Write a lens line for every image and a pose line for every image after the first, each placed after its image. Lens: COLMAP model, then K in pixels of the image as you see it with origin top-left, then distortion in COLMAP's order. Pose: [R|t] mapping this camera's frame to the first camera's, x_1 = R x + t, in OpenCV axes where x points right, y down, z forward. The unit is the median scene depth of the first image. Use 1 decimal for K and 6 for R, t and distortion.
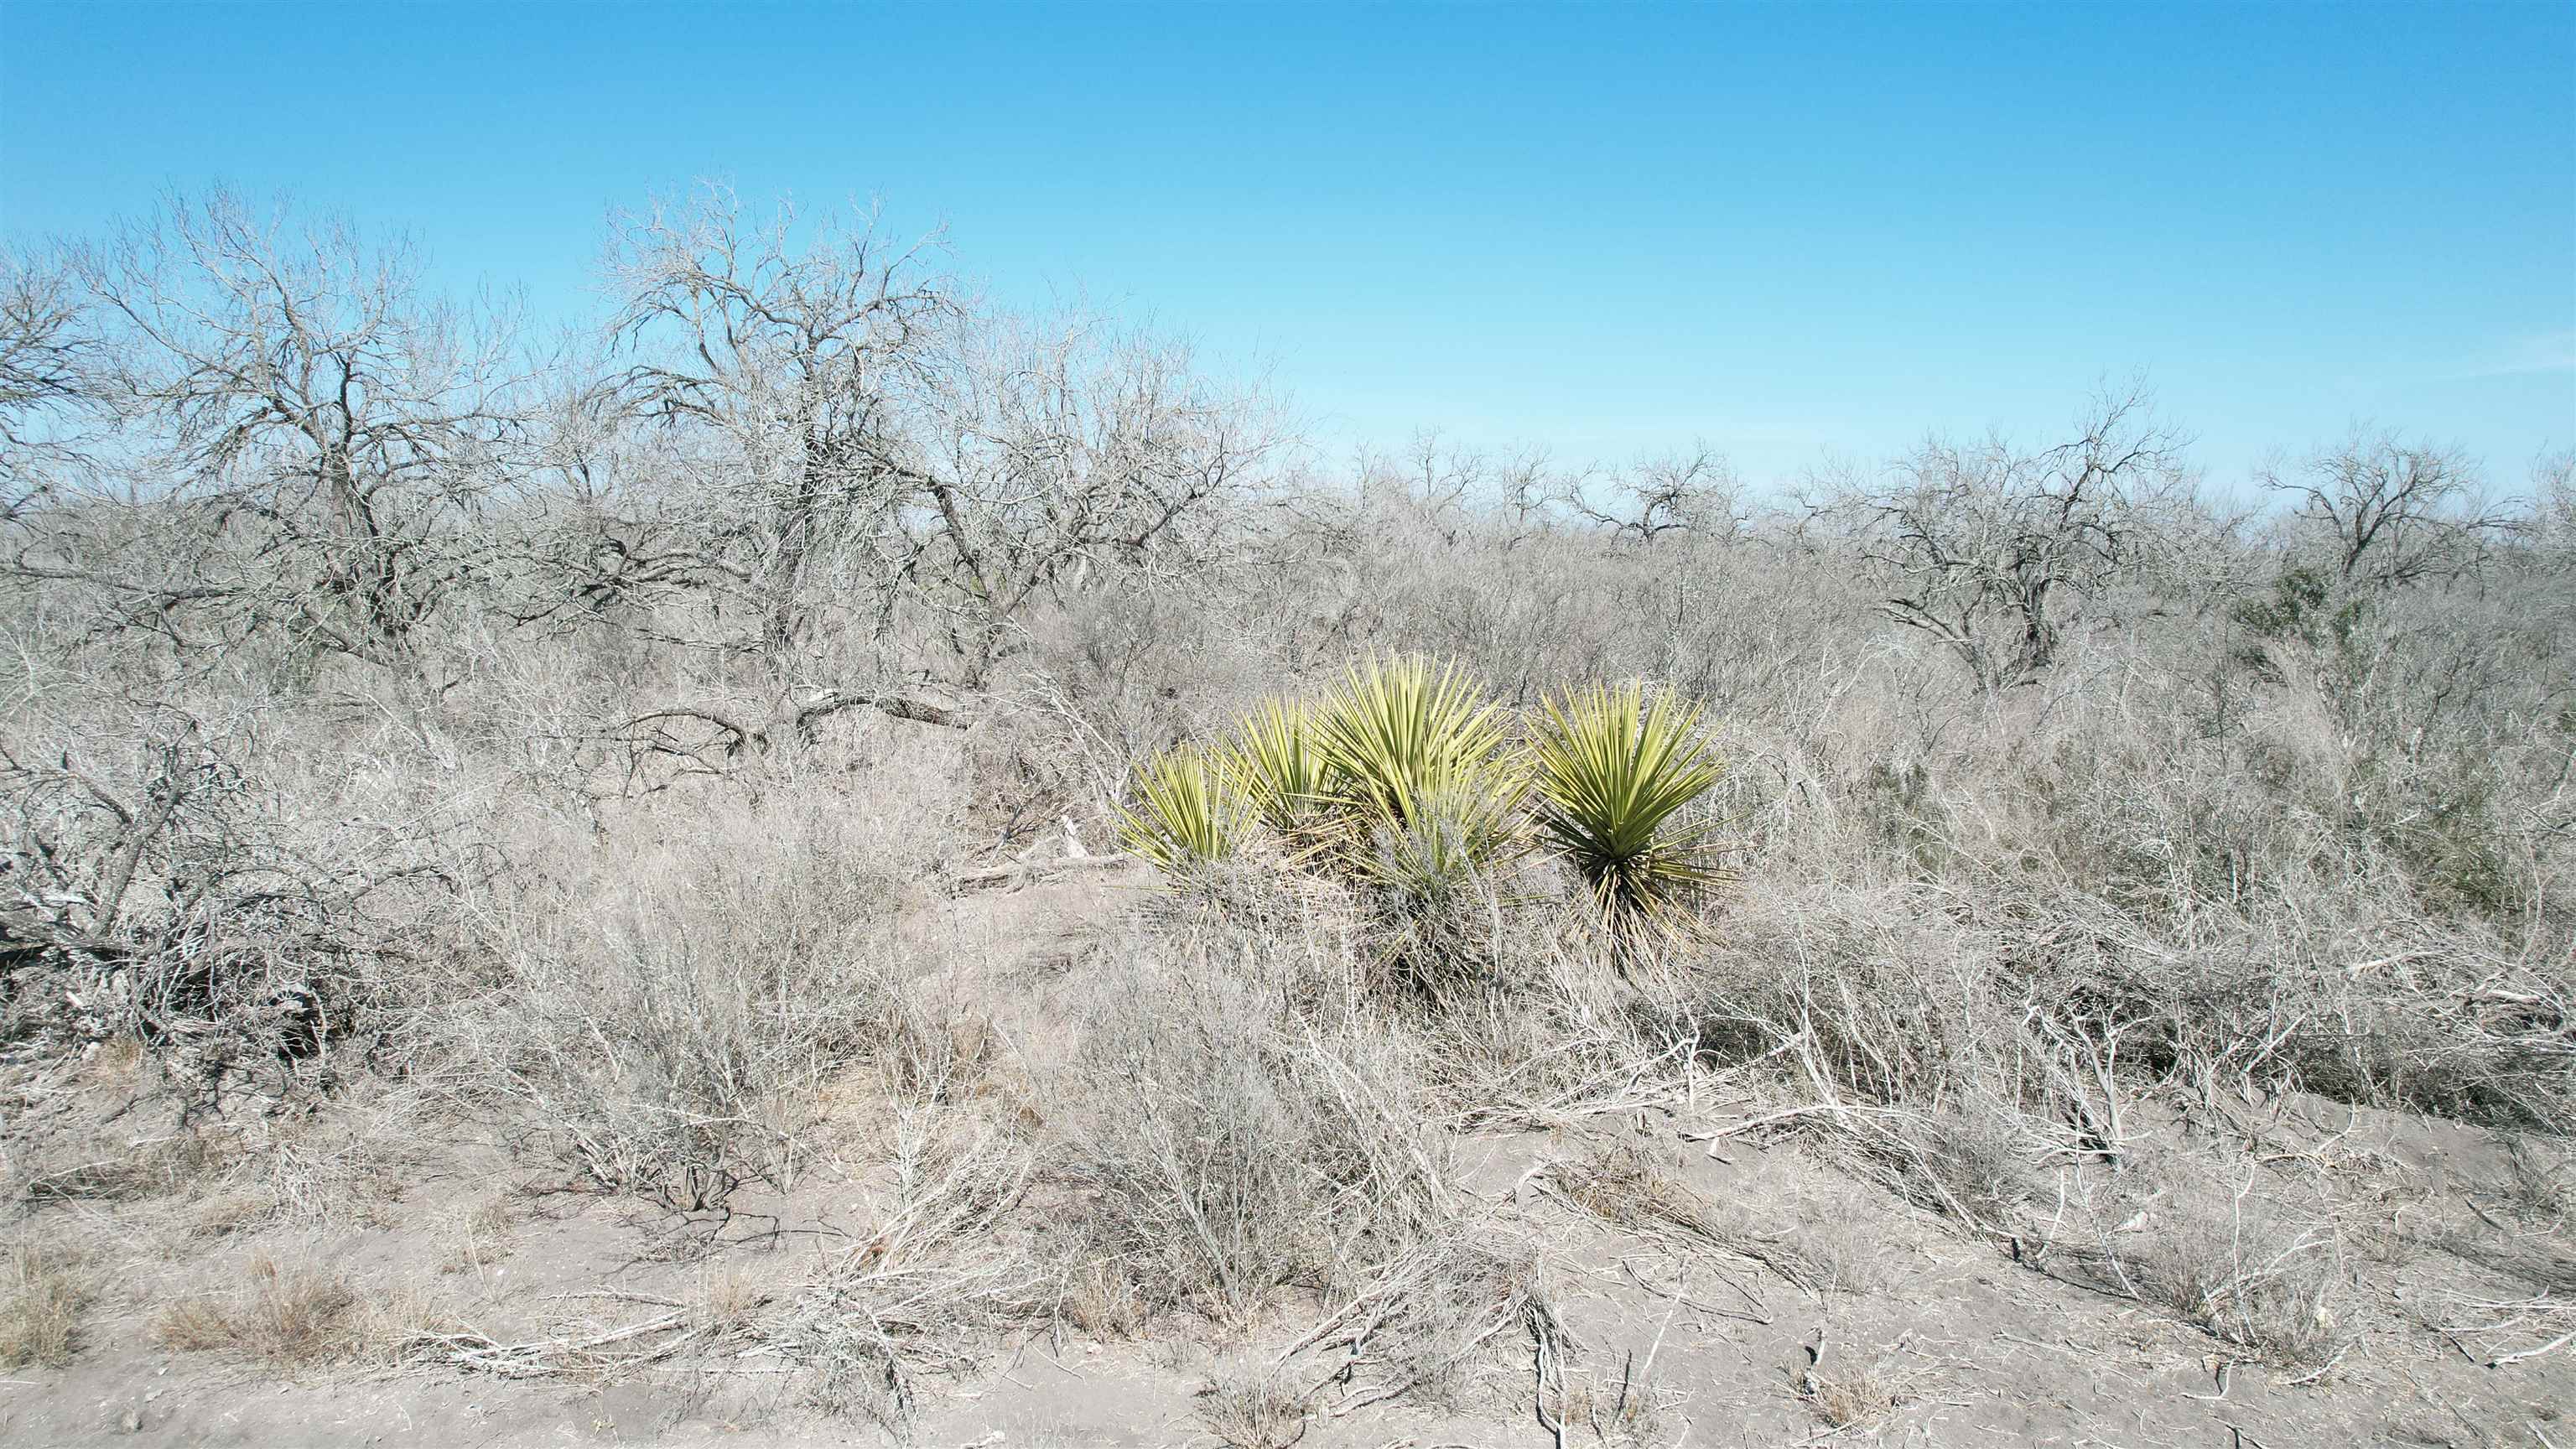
lens RADIAL K [[1607.5, 0, 1287.5], [0, 1607.5, 777.9], [0, 0, 1]] dist [-0.092459, 0.076260]
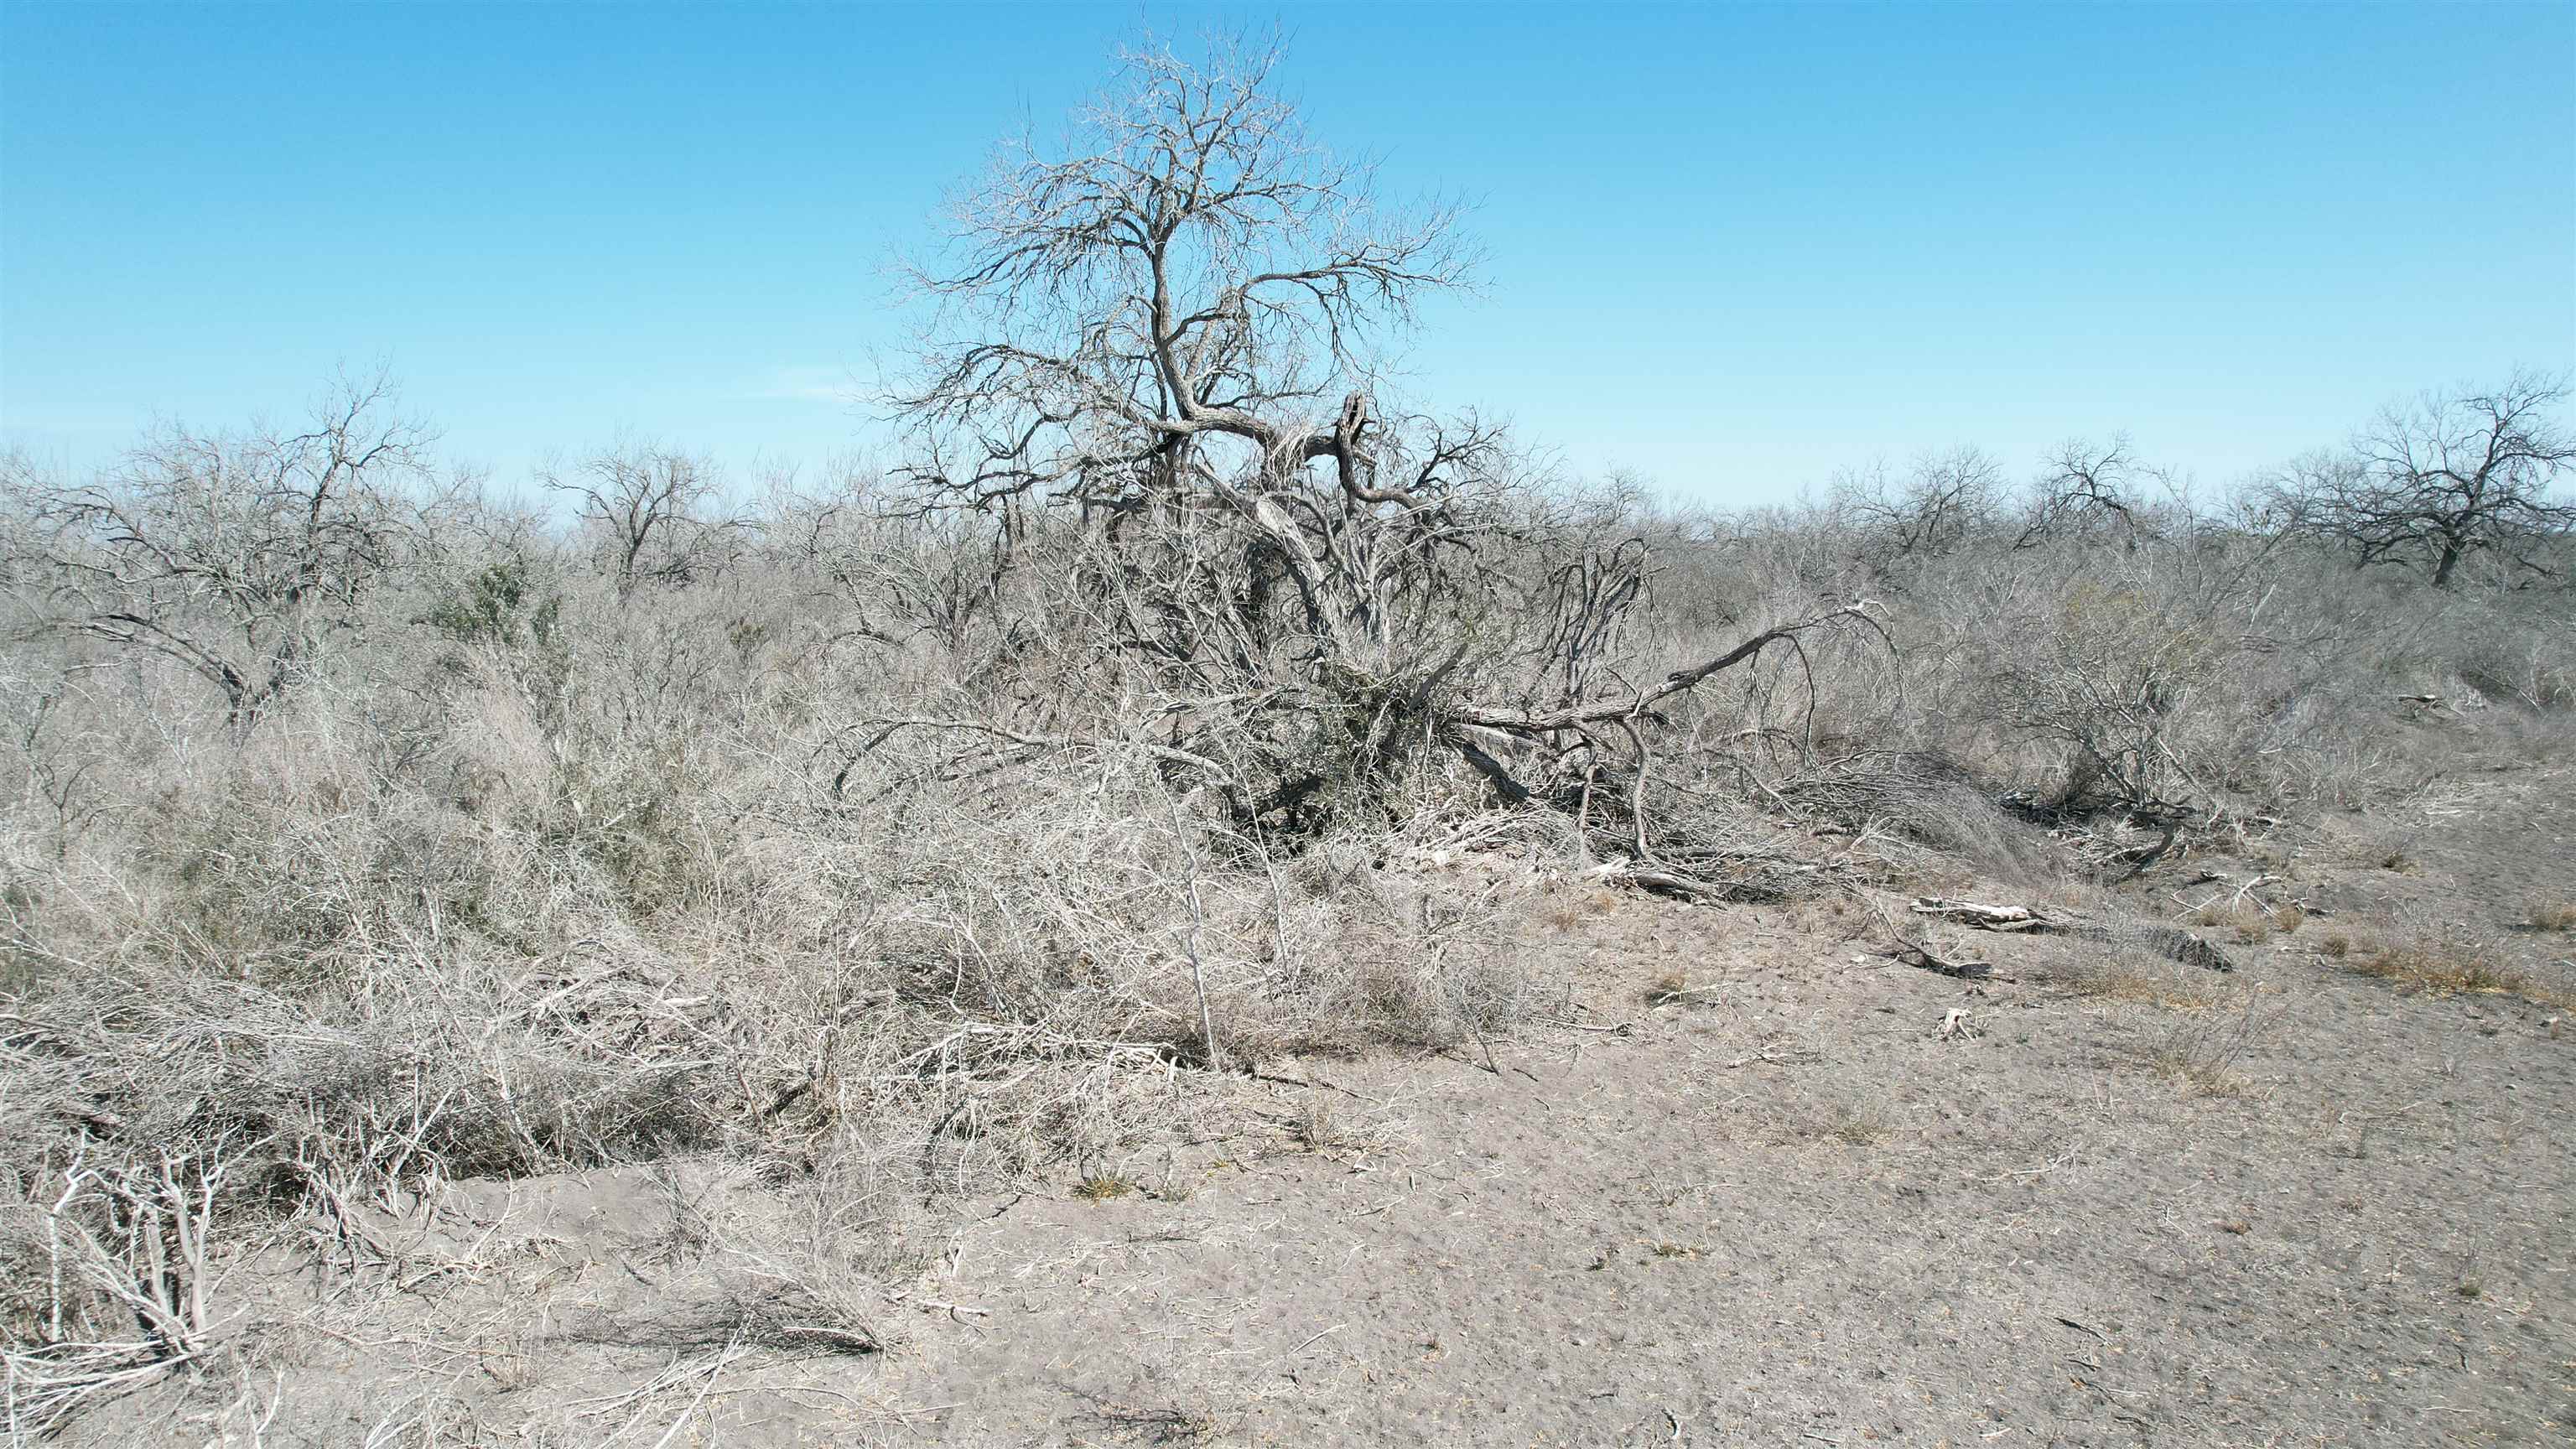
lens RADIAL K [[1607.5, 0, 1287.5], [0, 1607.5, 777.9], [0, 0, 1]] dist [-0.092459, 0.076260]
pose [[0.580519, -0.118219, 0.805619, 0.168033], [0.120420, 0.990989, 0.058648, -0.007517], [-0.805293, 0.062966, 0.589524, 0.083696]]
